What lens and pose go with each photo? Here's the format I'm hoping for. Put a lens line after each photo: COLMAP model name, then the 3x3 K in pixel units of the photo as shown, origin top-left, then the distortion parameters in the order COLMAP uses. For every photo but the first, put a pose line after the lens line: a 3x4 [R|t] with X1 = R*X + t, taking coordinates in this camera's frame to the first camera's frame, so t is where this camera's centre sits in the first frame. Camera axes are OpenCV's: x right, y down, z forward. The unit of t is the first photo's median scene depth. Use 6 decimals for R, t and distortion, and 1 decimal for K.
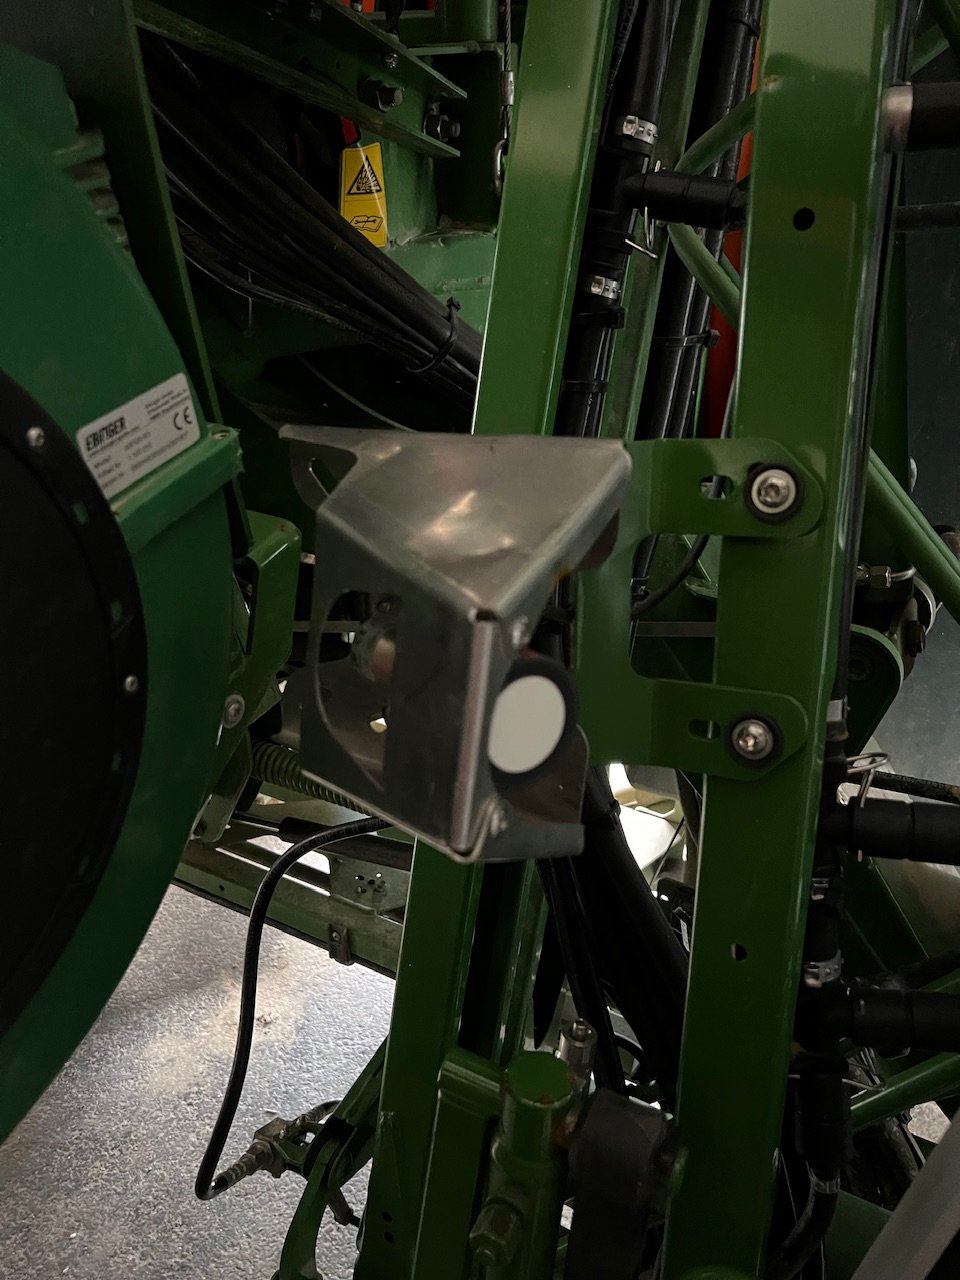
lens RADIAL K [[968.2, 0, 480.0], [0, 968.2, 640.0], [0, 0, 1]] dist [0.004013, 0.002613]
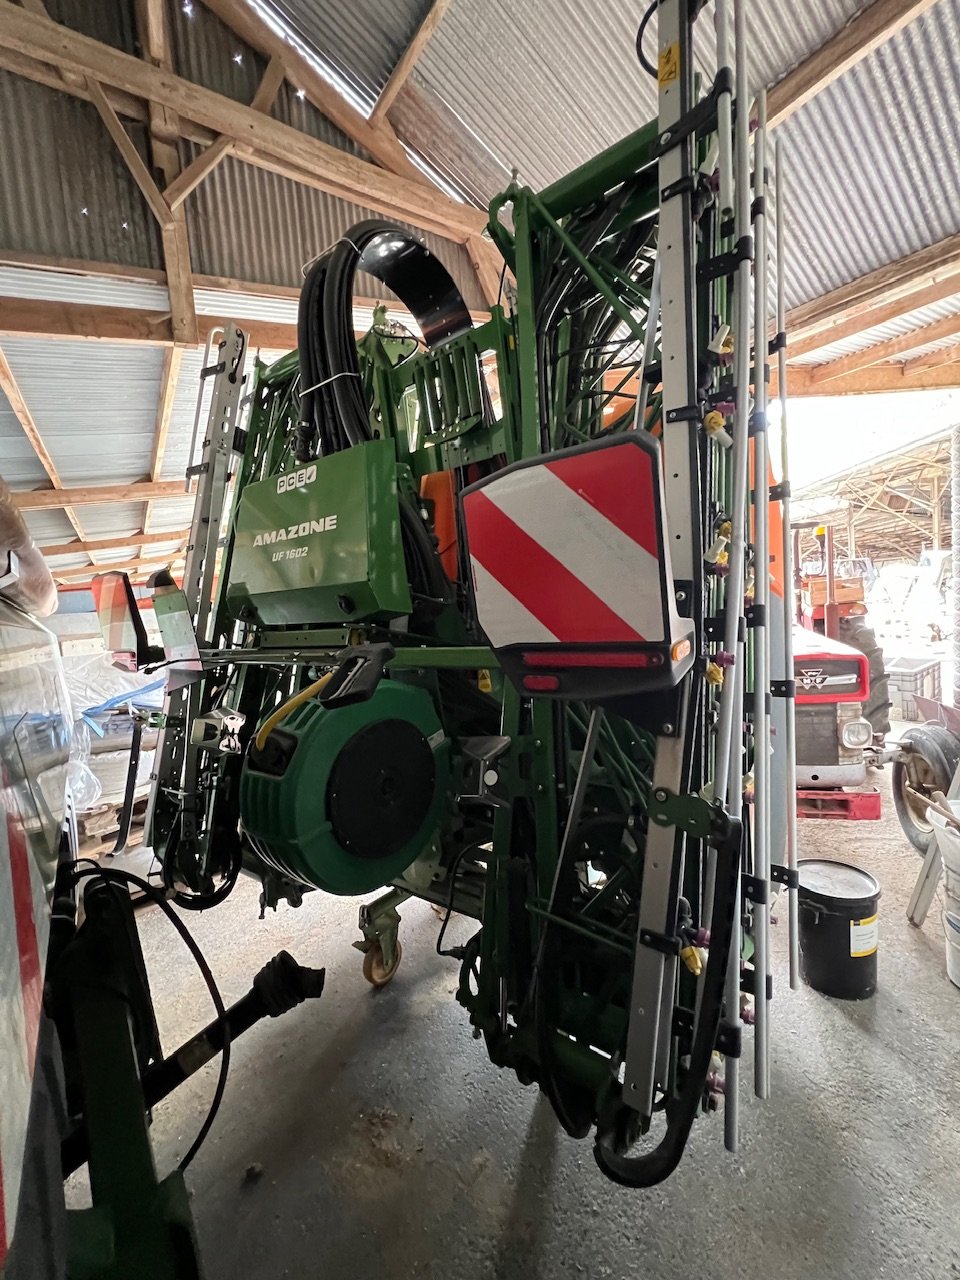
lens RADIAL K [[514.2, 0, 482.3], [0, 514.2, 637.6], [0, 0, 1]] dist [-0.001226, 0.000179]
pose [[0.981335, -0.082185, -0.173857, 0.575600], [0.004114, 0.912841, -0.408294, 0.546626], [0.192260, 0.399958, 0.896142, -2.176394]]
